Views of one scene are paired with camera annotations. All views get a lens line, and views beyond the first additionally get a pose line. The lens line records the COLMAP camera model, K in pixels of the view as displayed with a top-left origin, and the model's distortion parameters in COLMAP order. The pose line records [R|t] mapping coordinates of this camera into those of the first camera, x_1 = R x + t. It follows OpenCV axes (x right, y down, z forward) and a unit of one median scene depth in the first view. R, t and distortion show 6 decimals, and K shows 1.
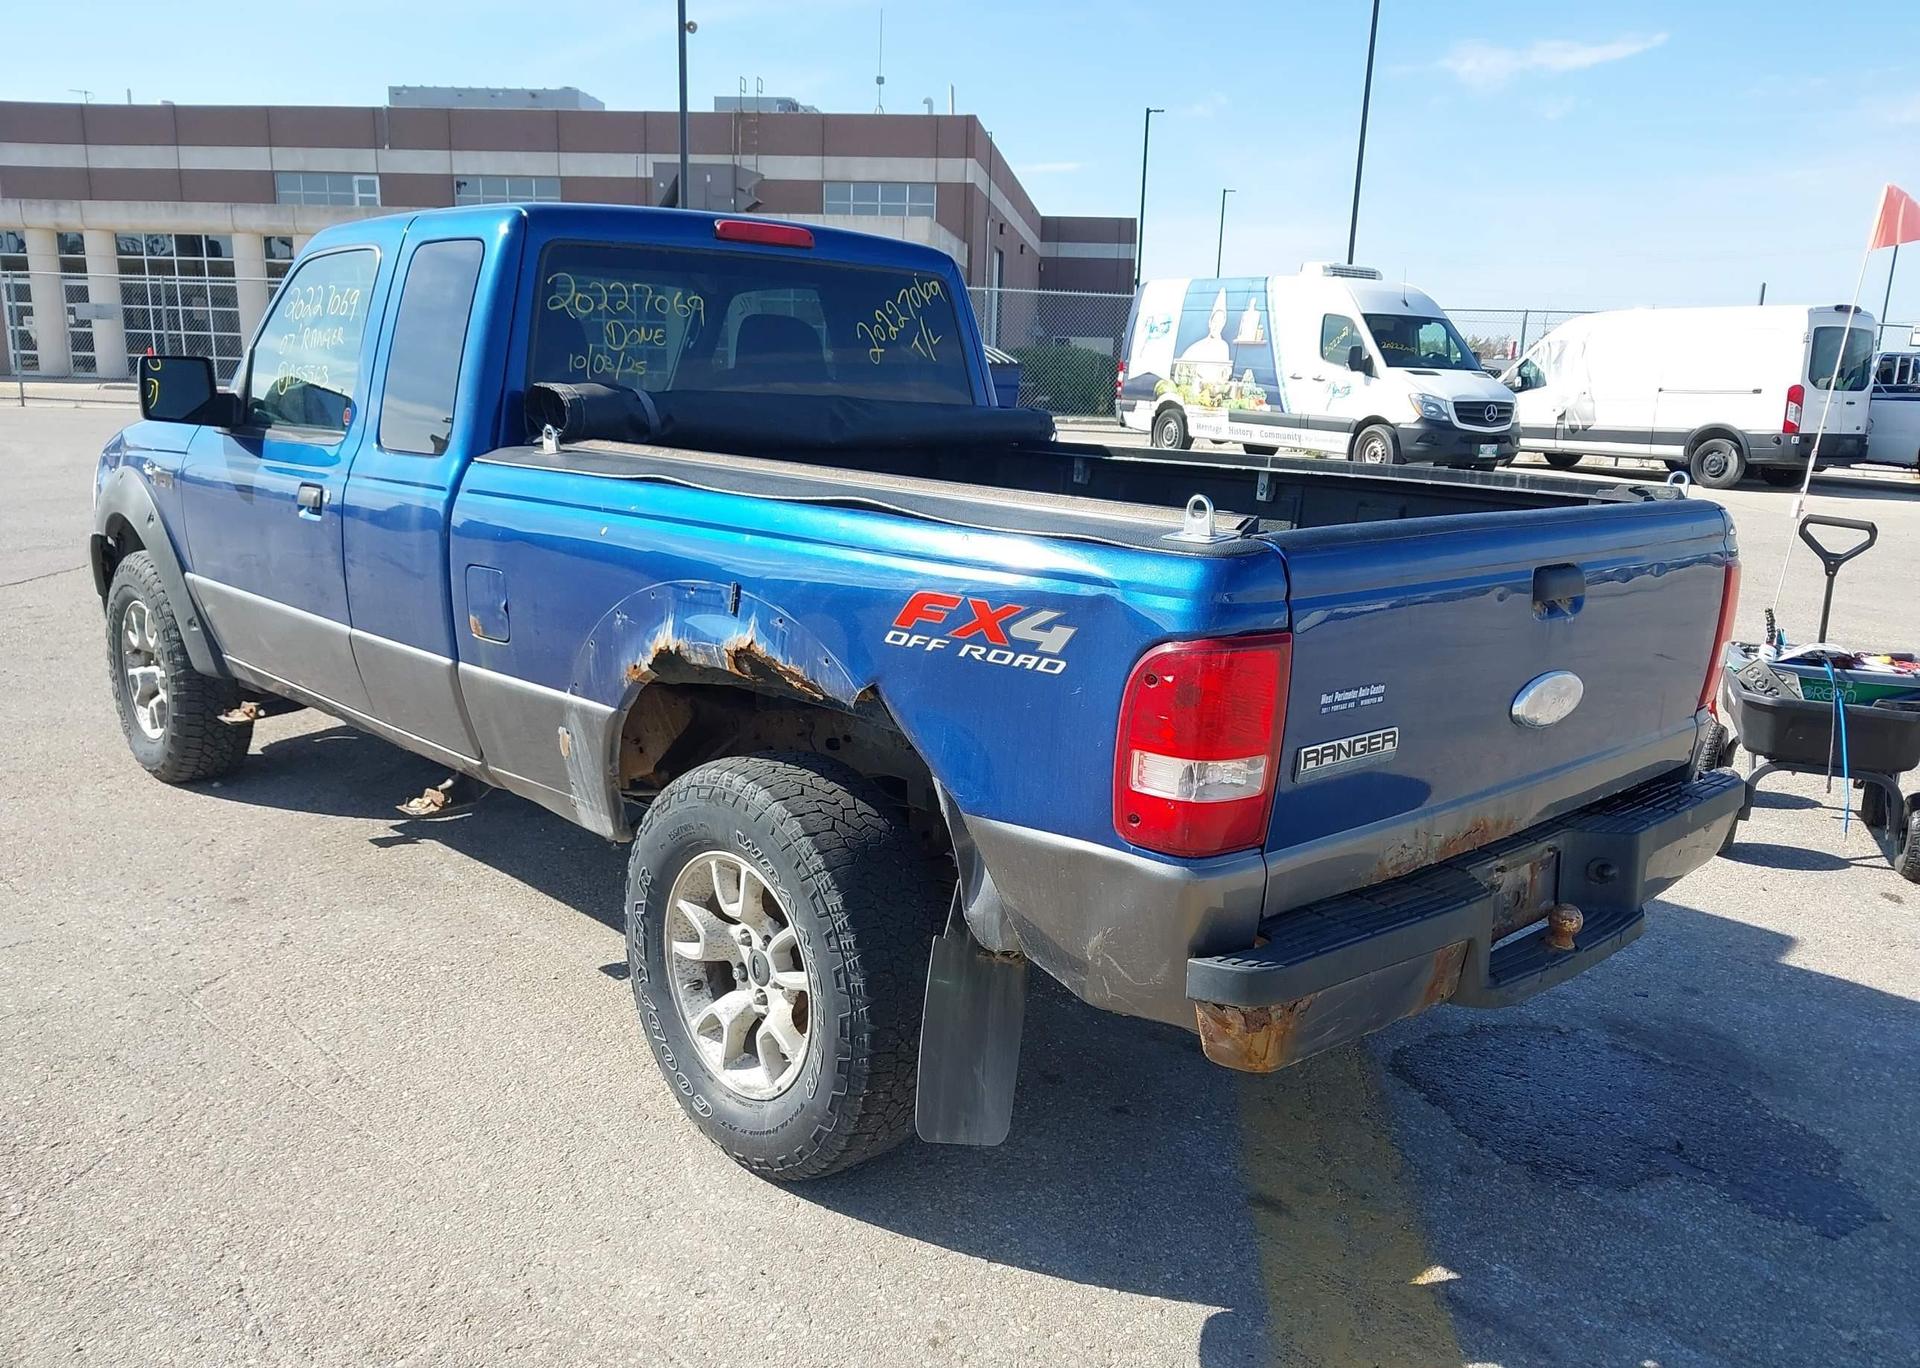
lens RADIAL K [[1560.2, 0, 959.3], [0, 1560.2, 727.1], [0, 0, 1]] dist [-0.045678, 0.066707]
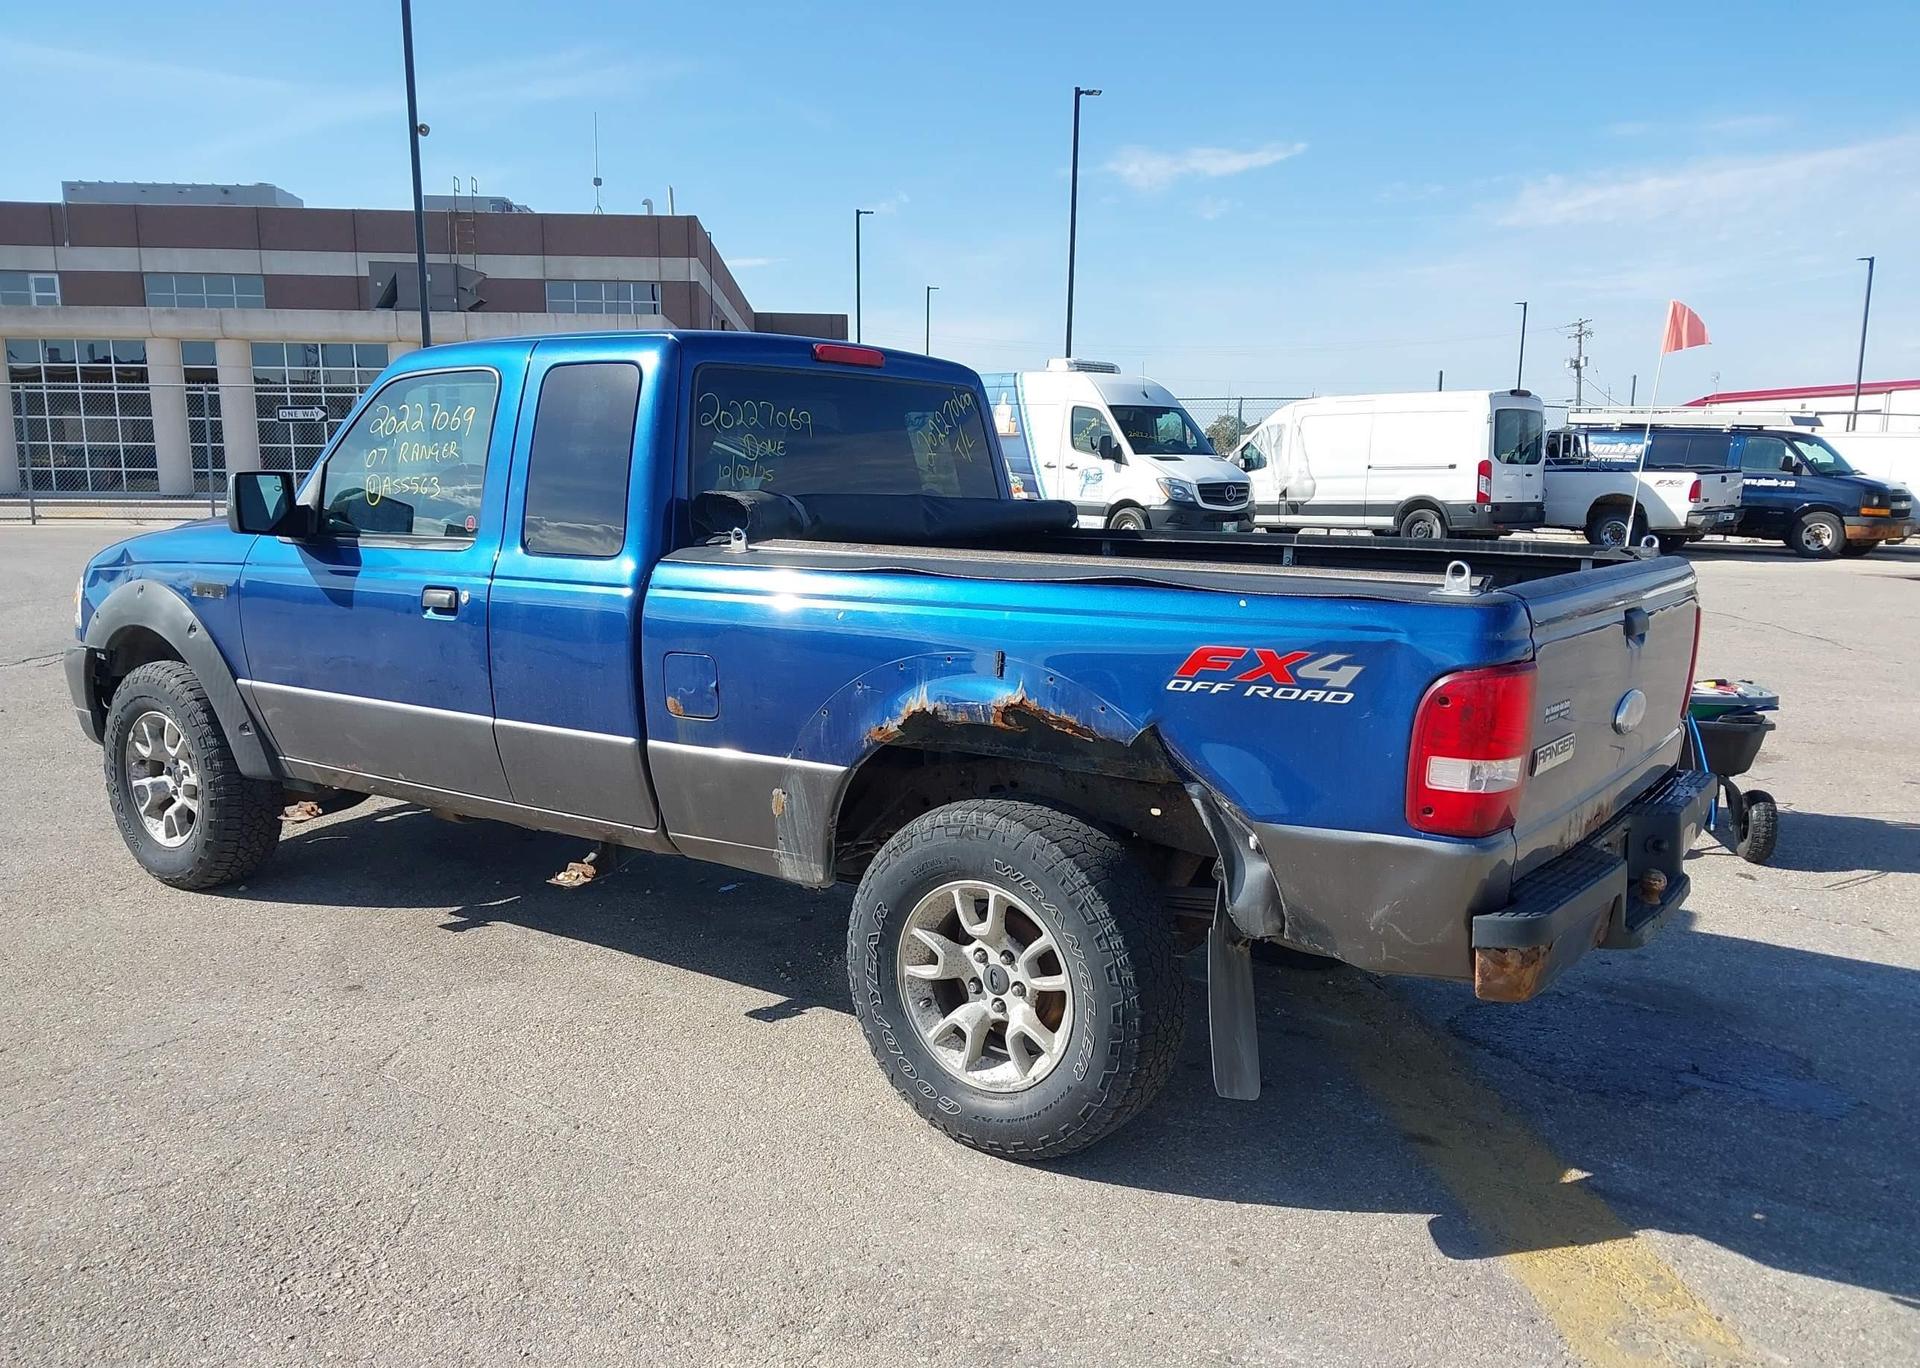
lens RADIAL K [[1529.1, 0, 954.3], [0, 1529.1, 764.0], [0, 0, 1]] dist [0.021343, -0.032680]
pose [[0.981743, -0.058260, 0.181072, -0.229326], [0.063864, 0.997639, -0.025271, 0.012698], [-0.179172, 0.036374, 0.983145, -0.082679]]
